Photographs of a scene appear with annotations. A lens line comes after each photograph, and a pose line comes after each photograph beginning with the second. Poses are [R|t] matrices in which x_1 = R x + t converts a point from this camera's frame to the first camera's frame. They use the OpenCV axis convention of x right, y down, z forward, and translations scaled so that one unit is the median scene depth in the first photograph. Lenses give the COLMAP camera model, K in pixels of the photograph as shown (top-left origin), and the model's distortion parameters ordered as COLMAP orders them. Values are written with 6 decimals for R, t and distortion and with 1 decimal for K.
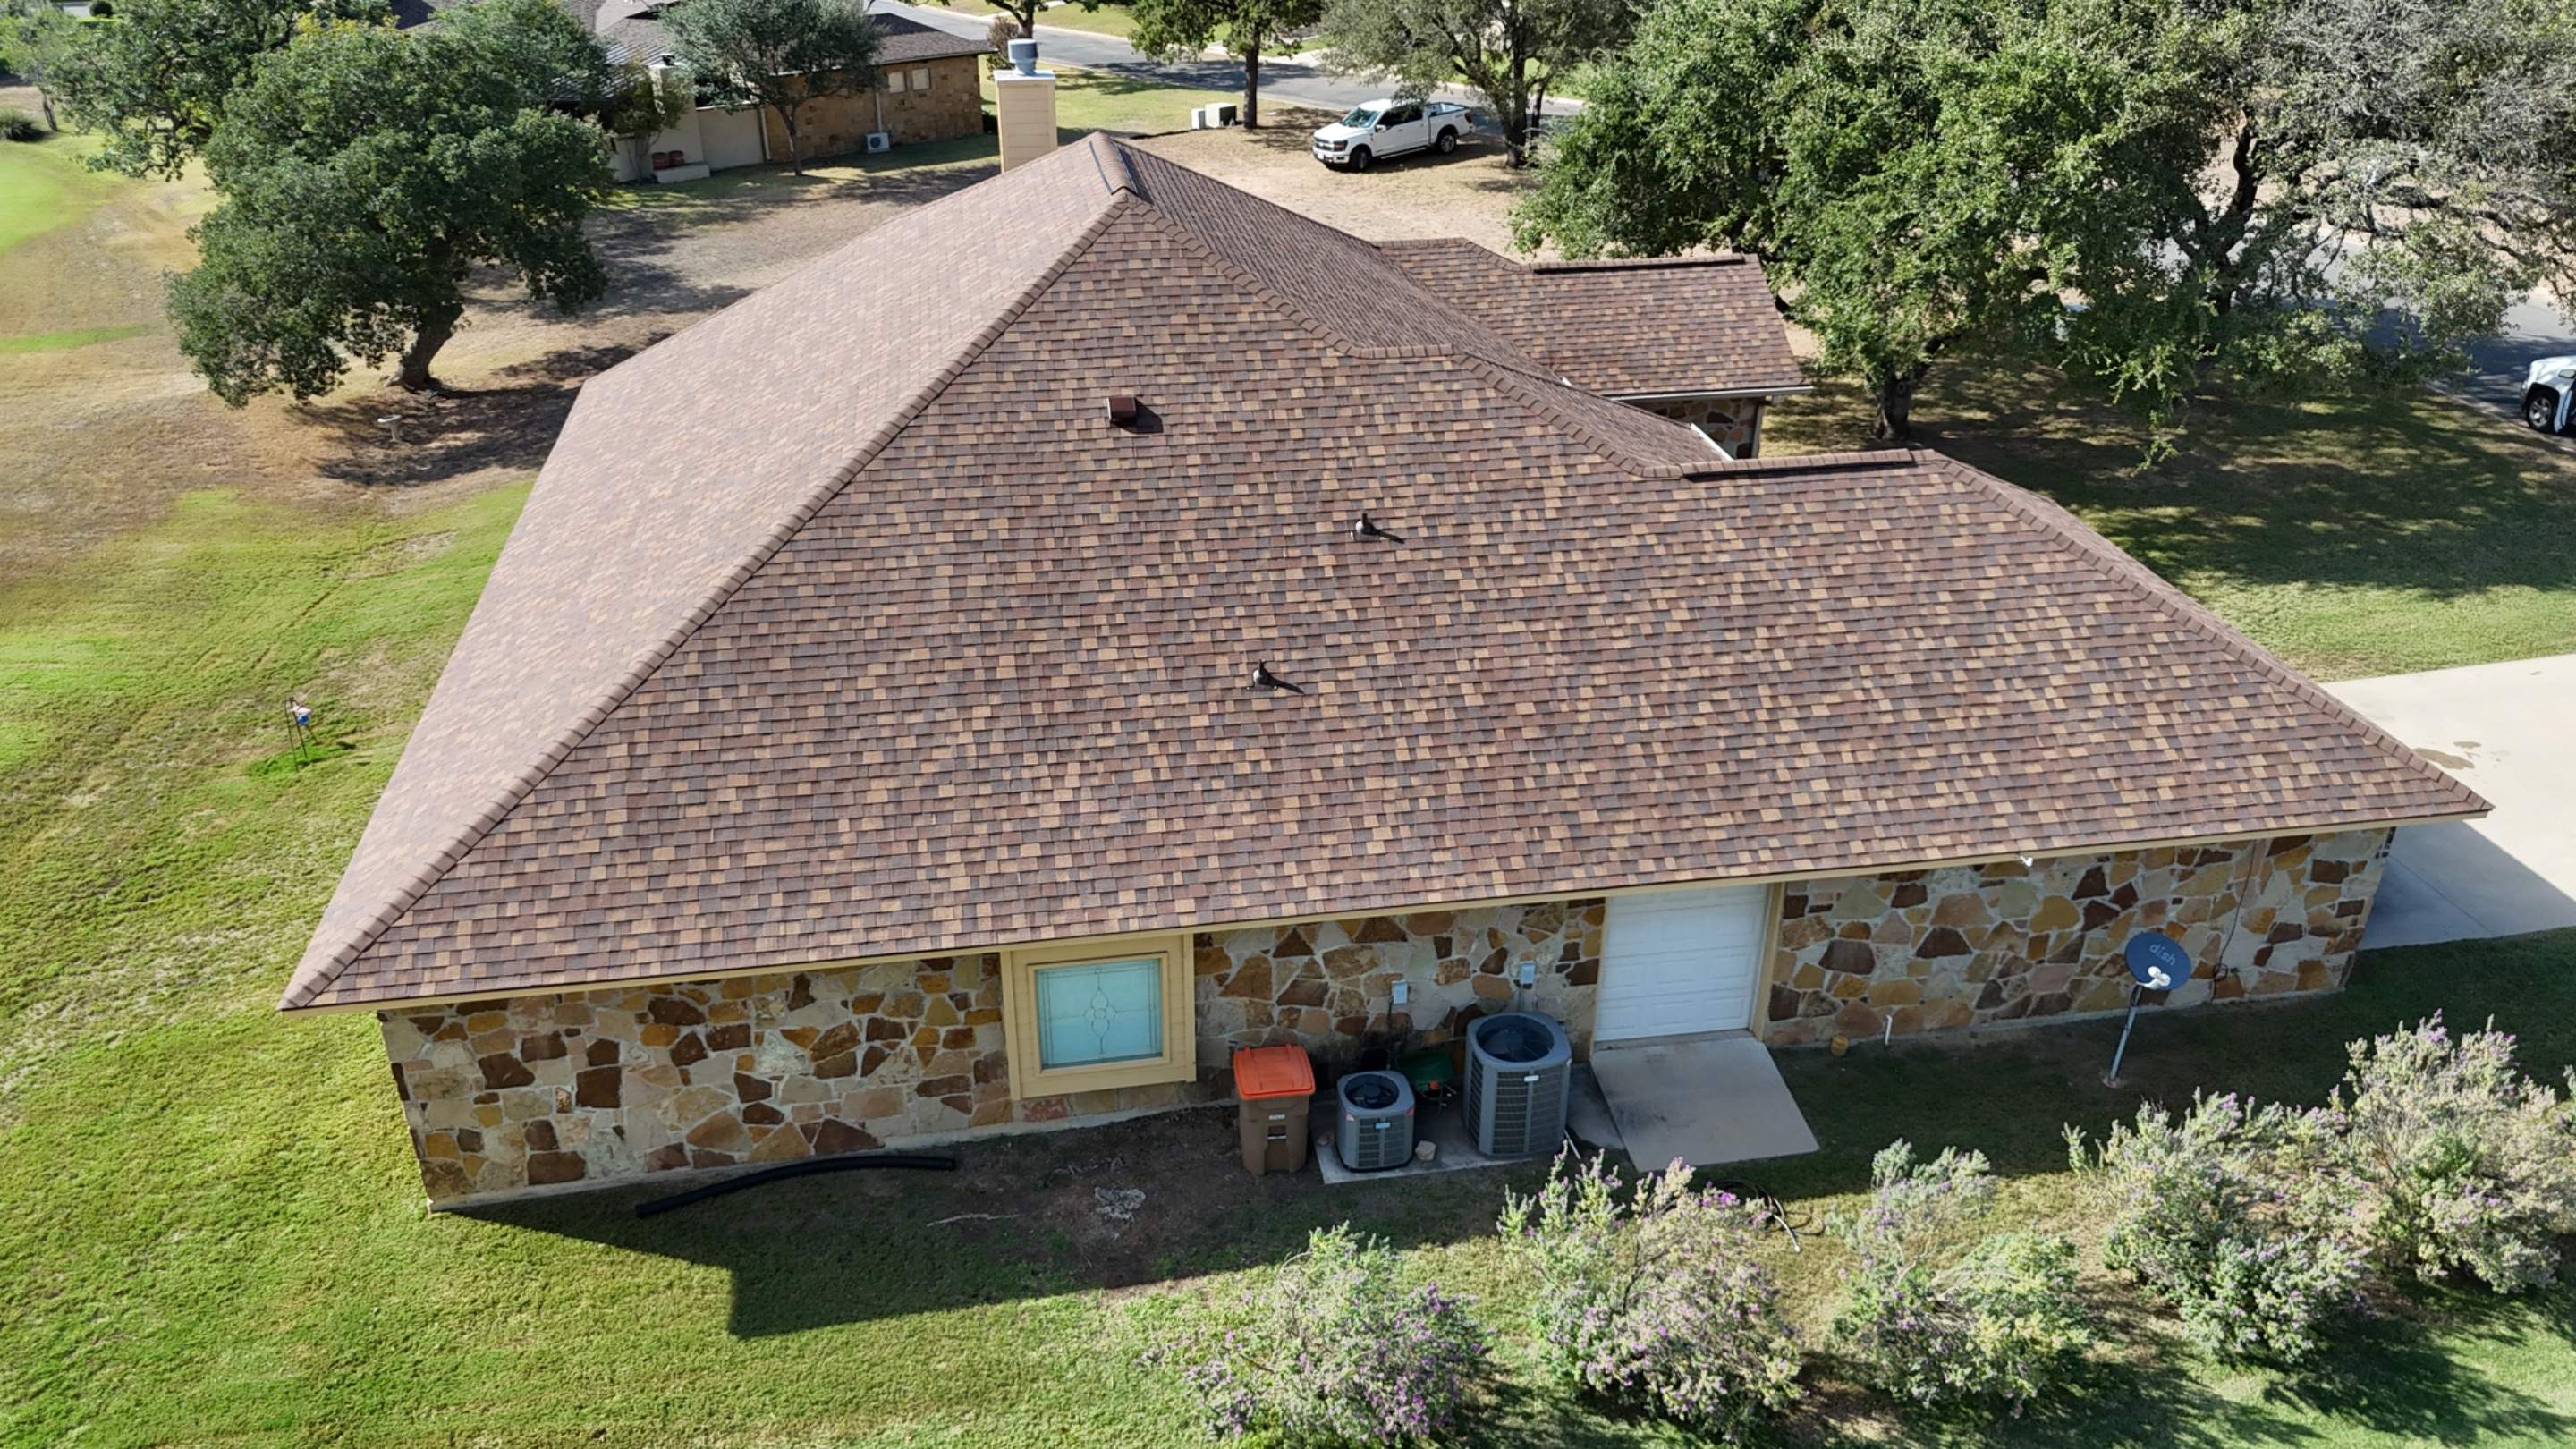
lens RADIAL K [[1900.2, 0, 1283.3], [0, 1900.2, 738.2], [0, 0, 1]] dist [0.077533, -0.082815]
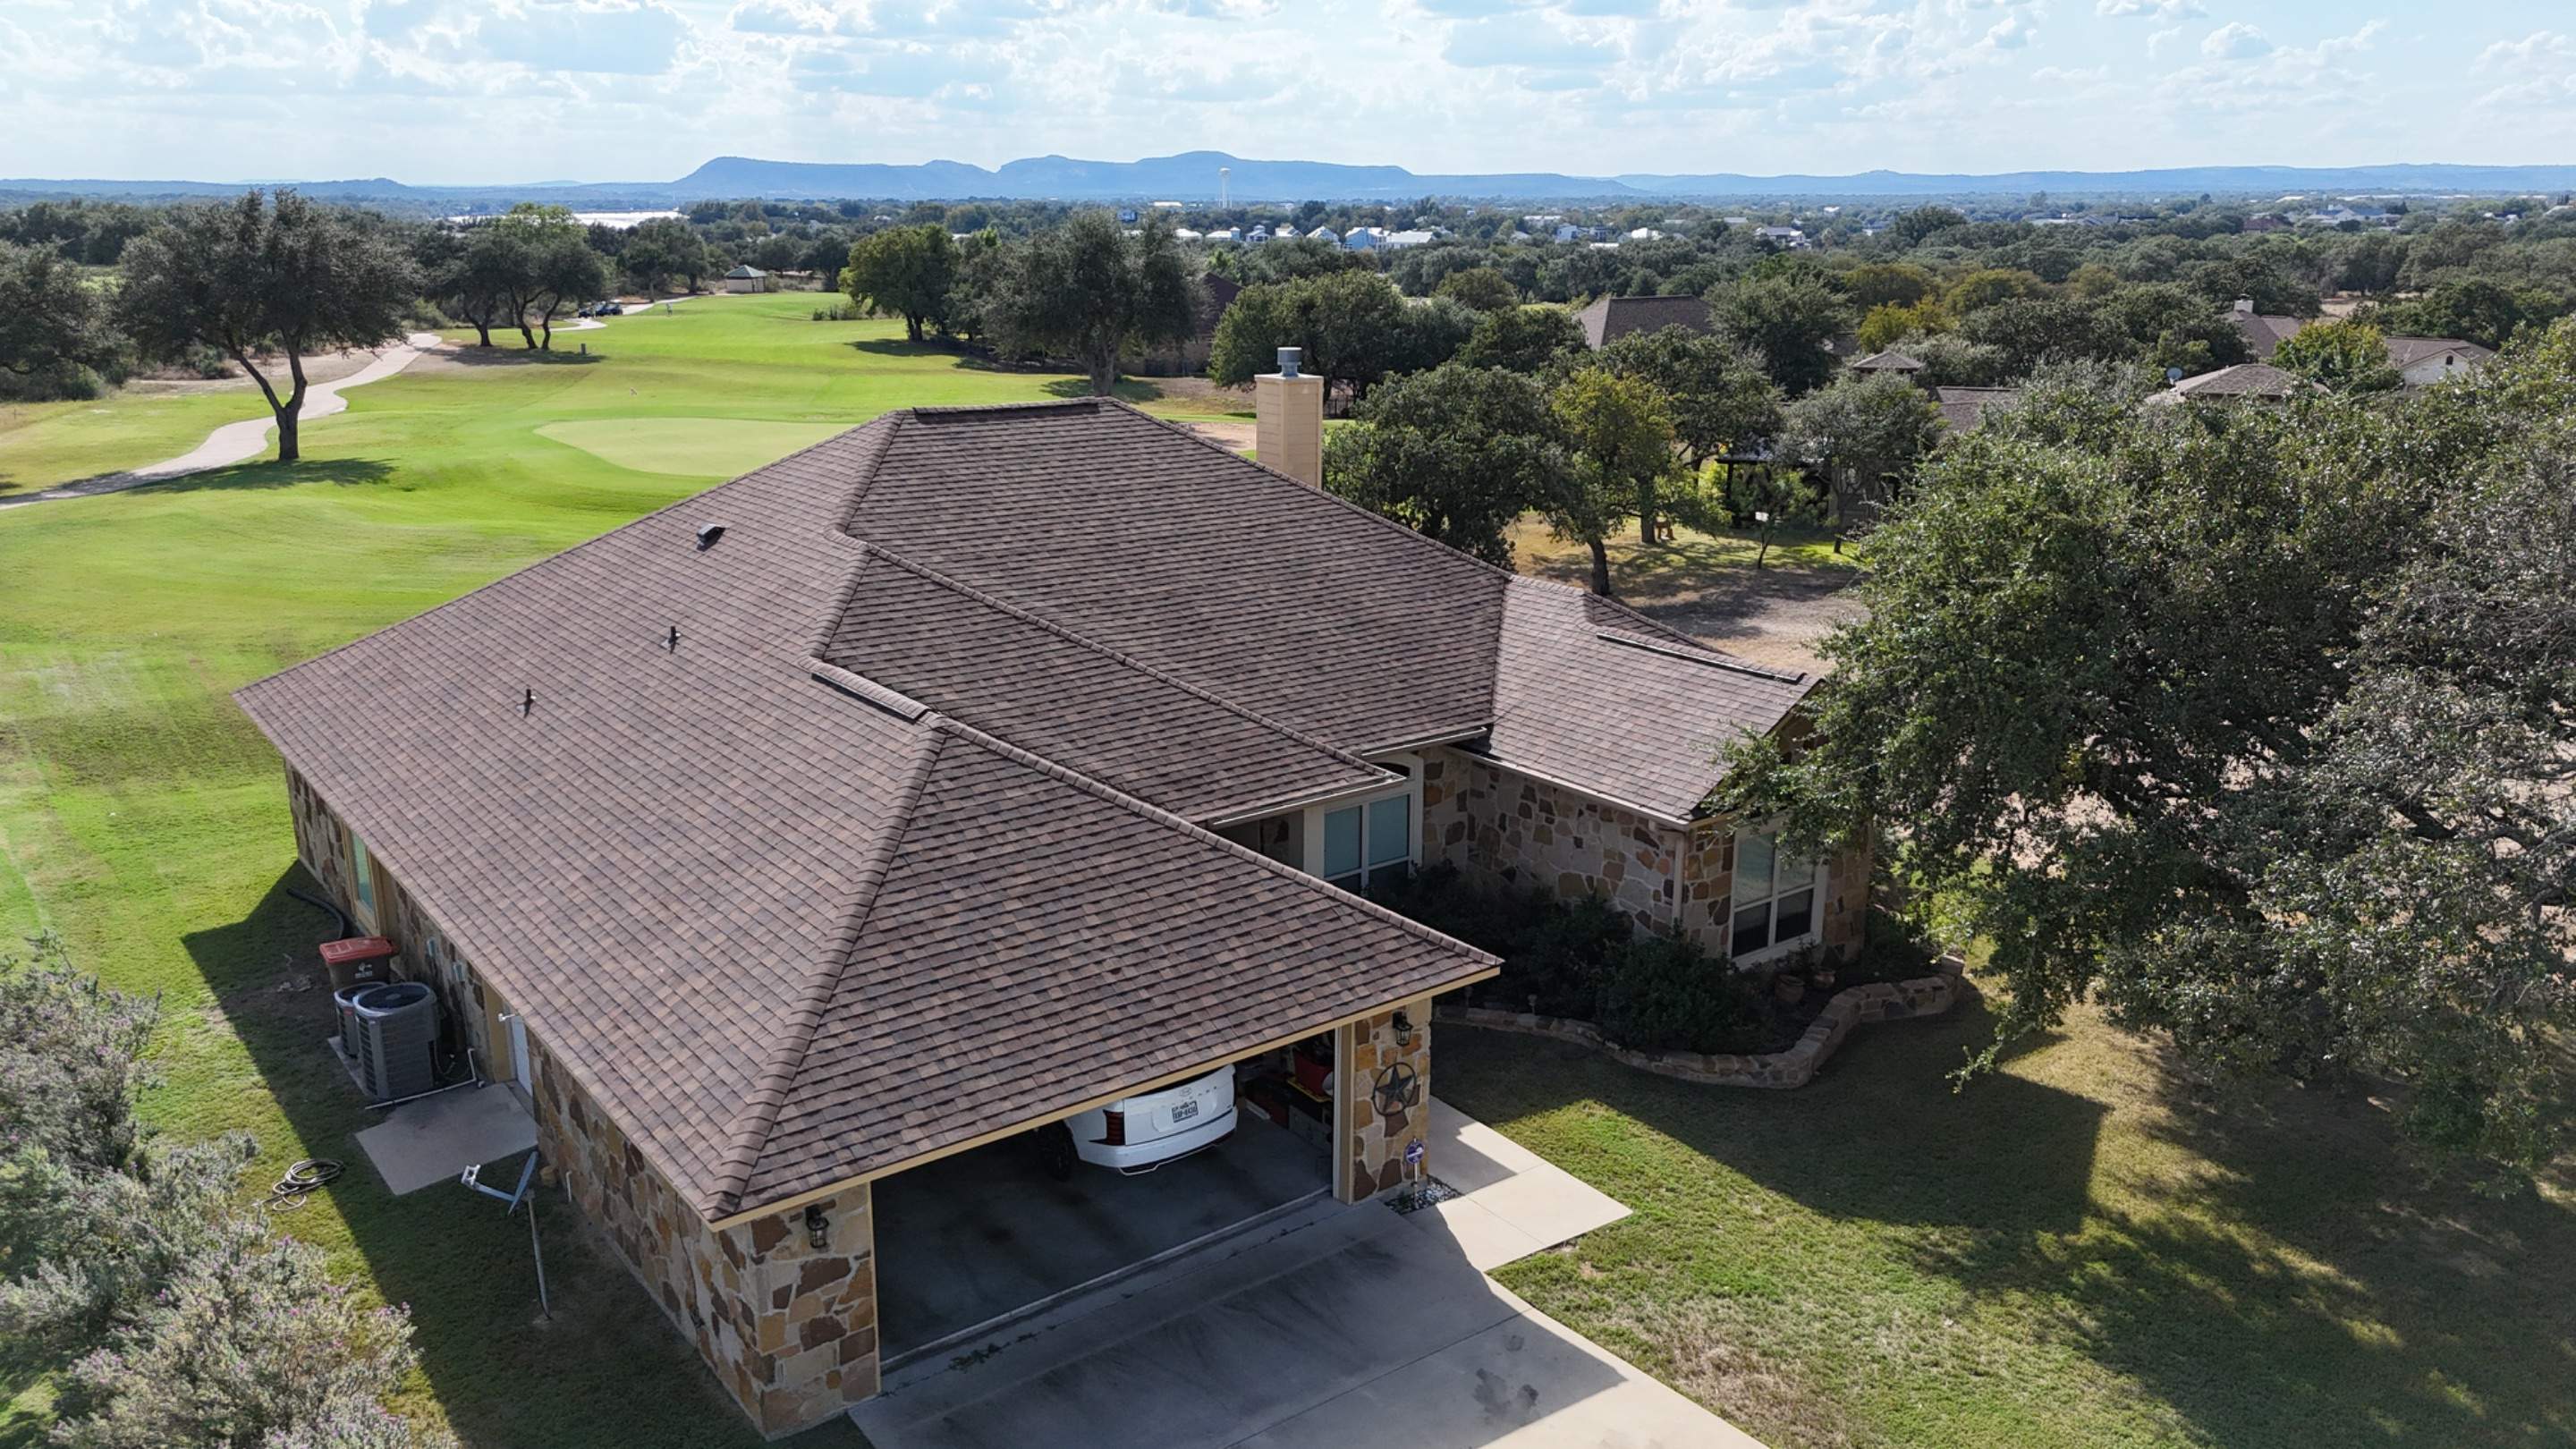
lens RADIAL K [[1900.2, 0, 1291.5], [0, 1900.2, 717.8], [0, 0, 1]] dist [0.077533, -0.082815]
pose [[0.461092, 0.228901, -0.857321, 1.321857], [-0.419187, 0.907743, 0.016912, -0.255539], [0.782098, 0.351579, 0.514505, 0.688404]]
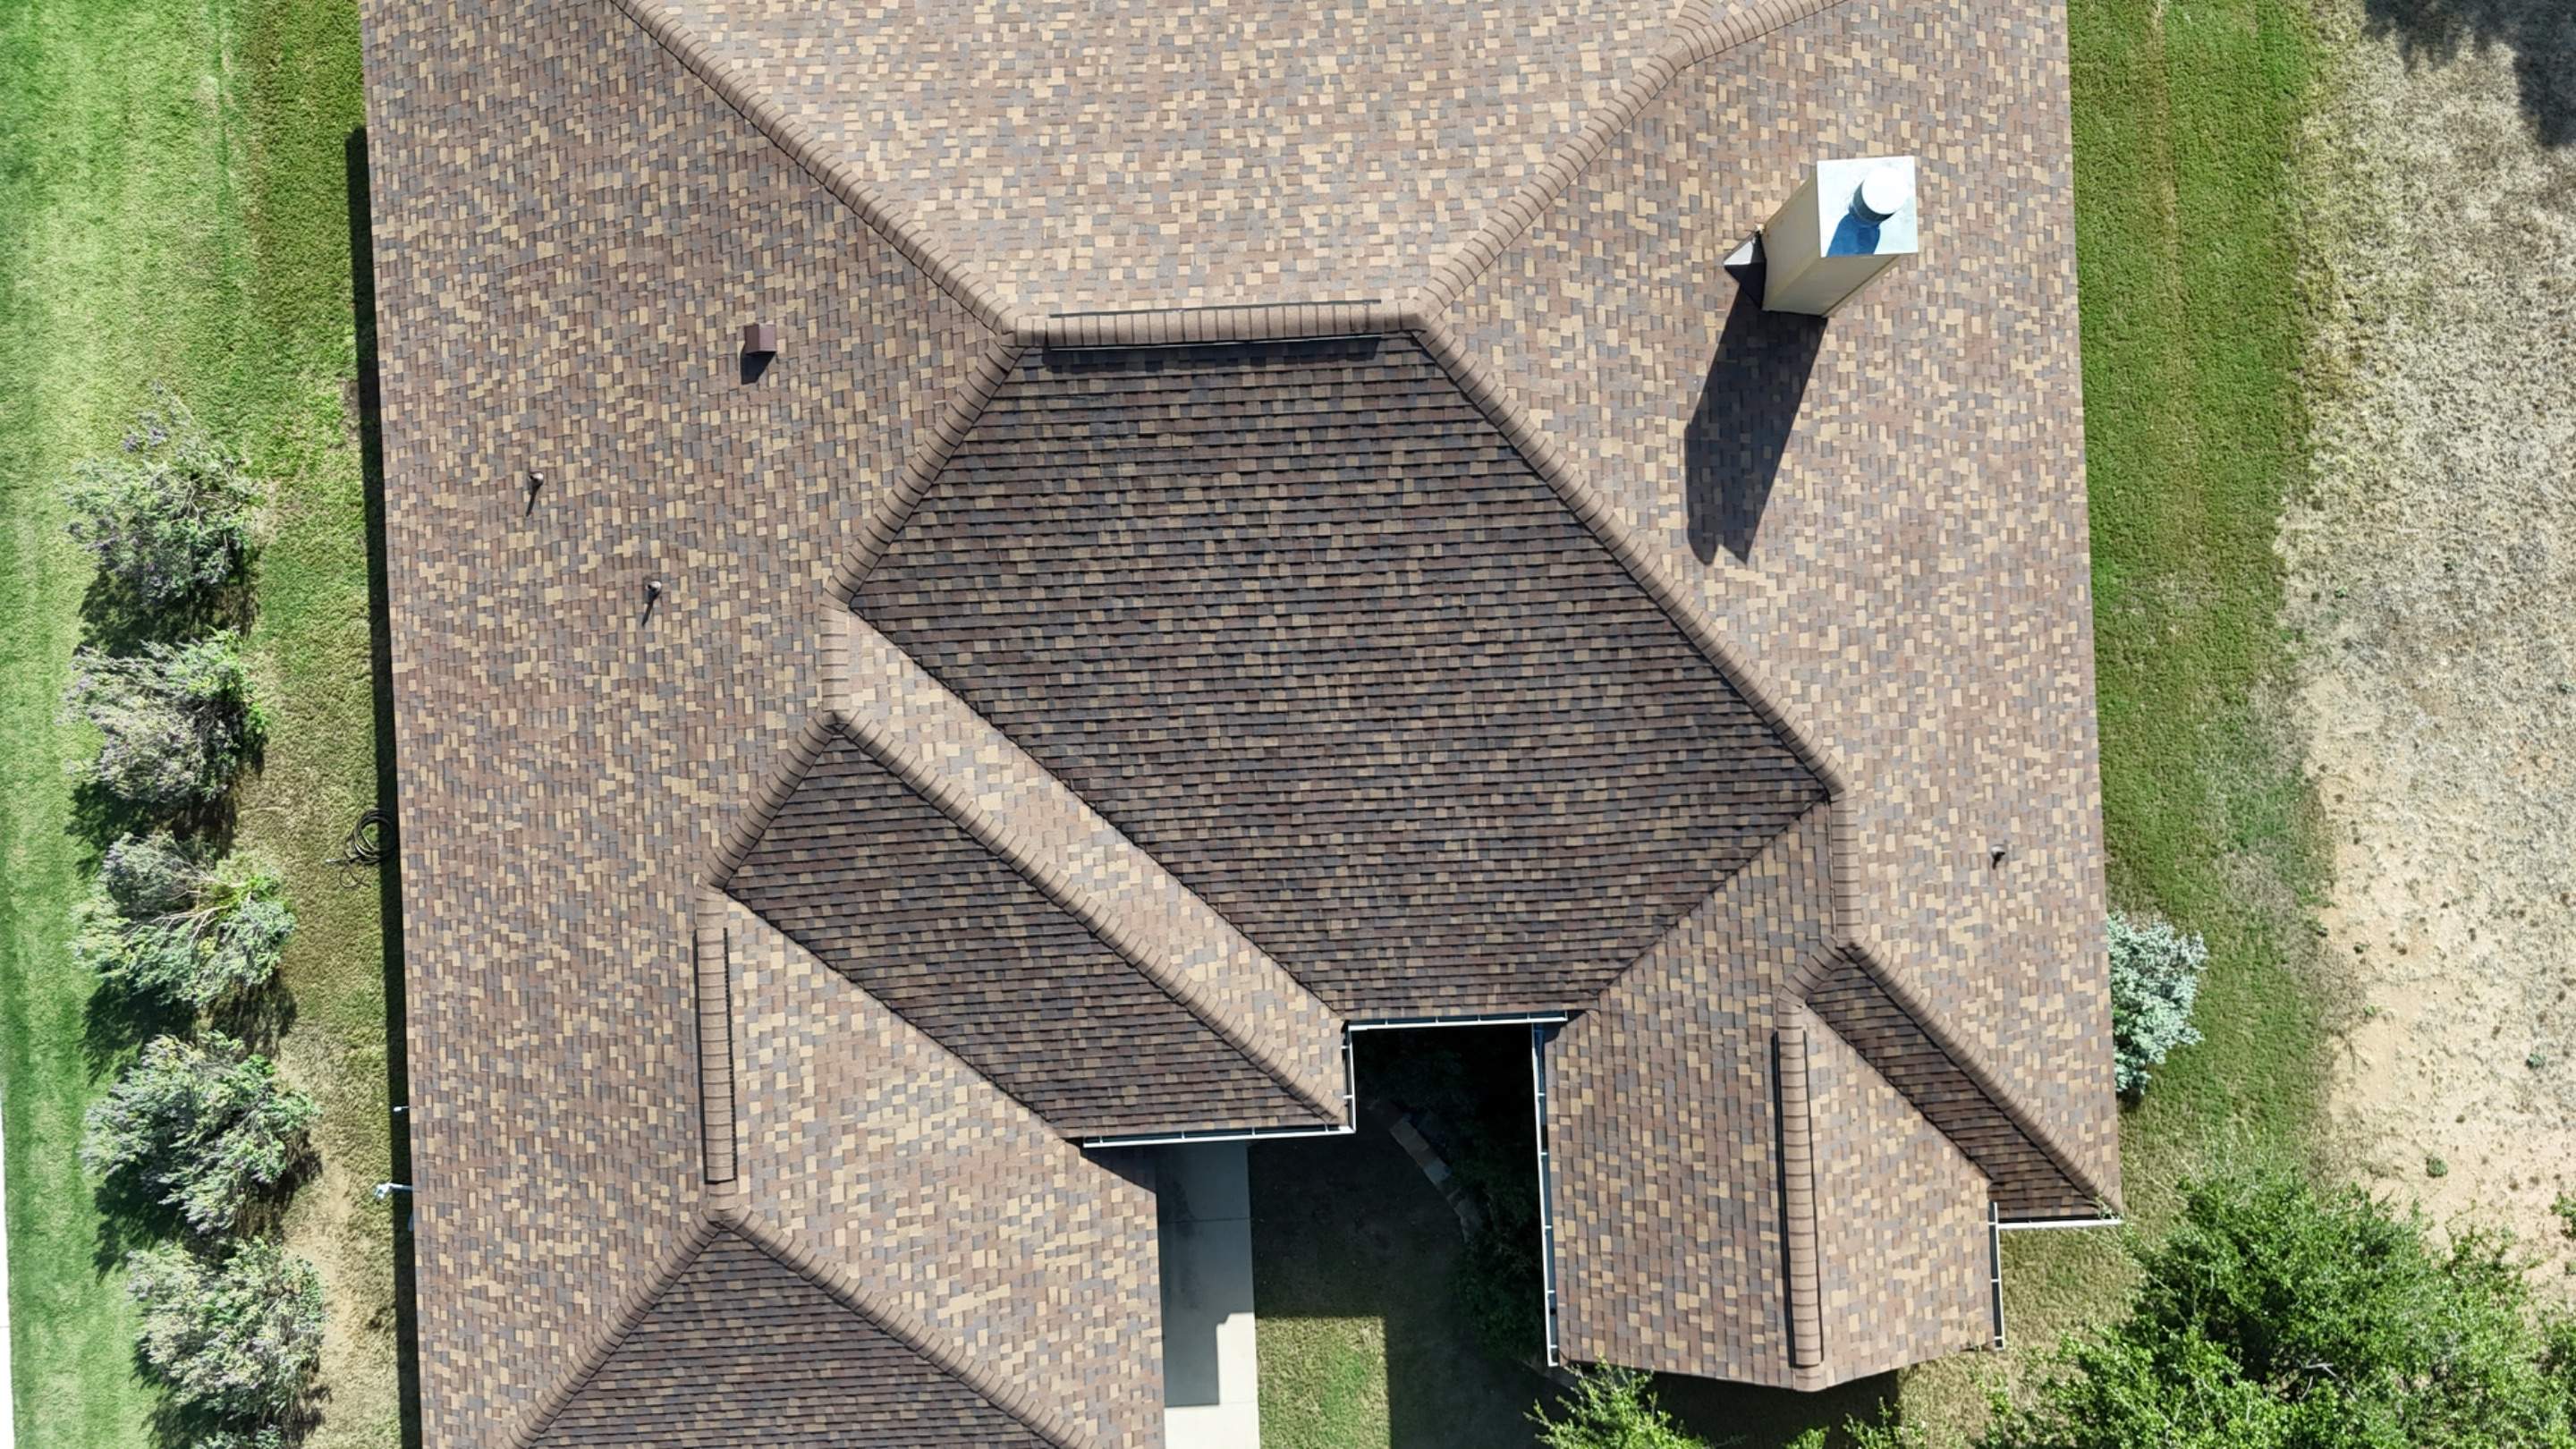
lens RADIAL K [[1900.2, 0, 1280.6], [0, 1900.2, 737.0], [0, 0, 1]] dist [0.077533, -0.082815]
pose [[-0.123775, 0.992278, -0.007992, 0.087584], [-0.466028, -0.051017, 0.883298, -1.168584], [0.876069, 0.113054, 0.468744, 0.824308]]
